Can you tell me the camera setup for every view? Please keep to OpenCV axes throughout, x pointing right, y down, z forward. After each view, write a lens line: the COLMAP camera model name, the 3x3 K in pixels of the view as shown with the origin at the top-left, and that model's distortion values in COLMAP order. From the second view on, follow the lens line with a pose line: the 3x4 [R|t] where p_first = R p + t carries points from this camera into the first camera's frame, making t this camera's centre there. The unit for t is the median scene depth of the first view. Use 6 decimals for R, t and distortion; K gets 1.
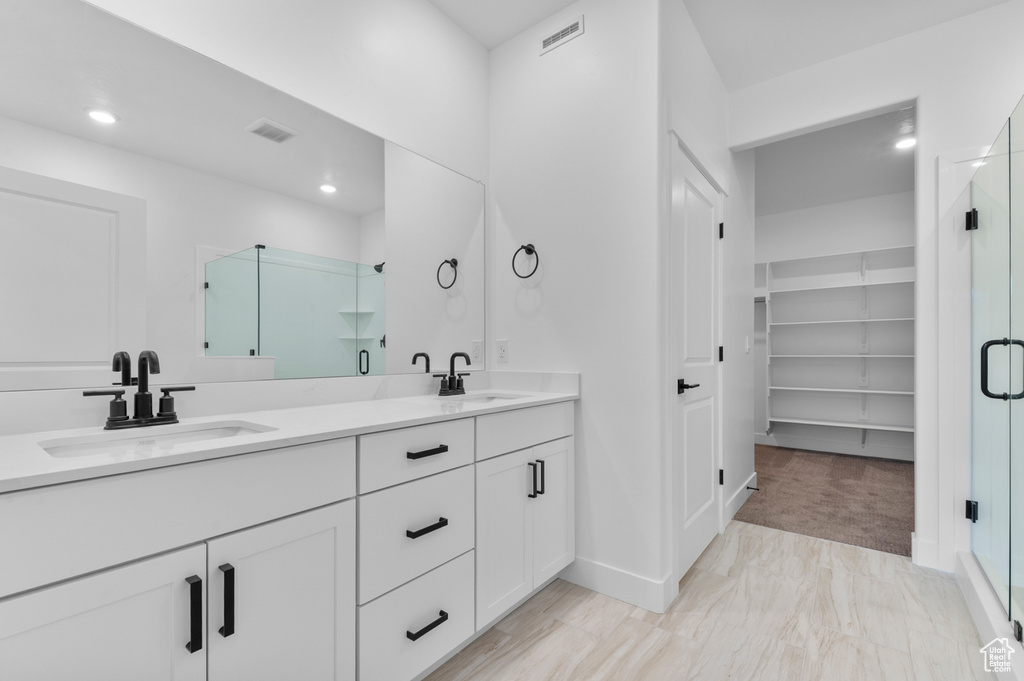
lens RADIAL K [[442.2, 0, 510.9], [0, 442.2, 348.7], [0, 0, 1]] dist [0.007574, -0.000356]
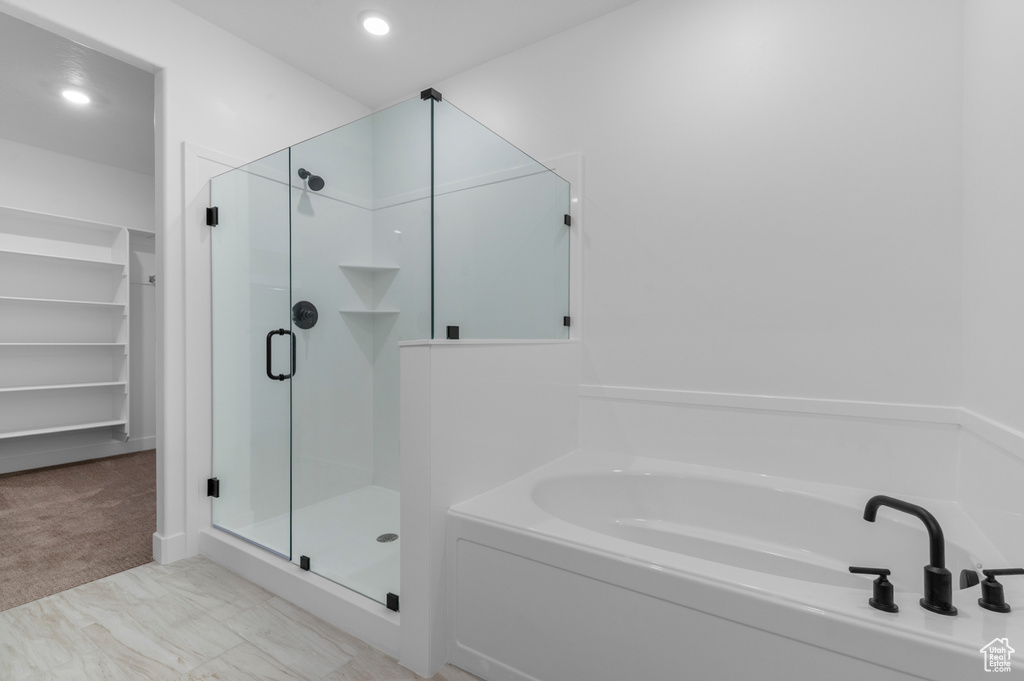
lens RADIAL K [[471.0, 0, 509.8], [0, 471.0, 343.3], [0, 0, 1]] dist [0.017405, -0.001303]
pose [[-0.083881, -0.000140, 0.996476, -0.152459], [-0.017338, 0.999849, -0.001319, 0.004358], [-0.996325, -0.017388, -0.083870, 0.354828]]
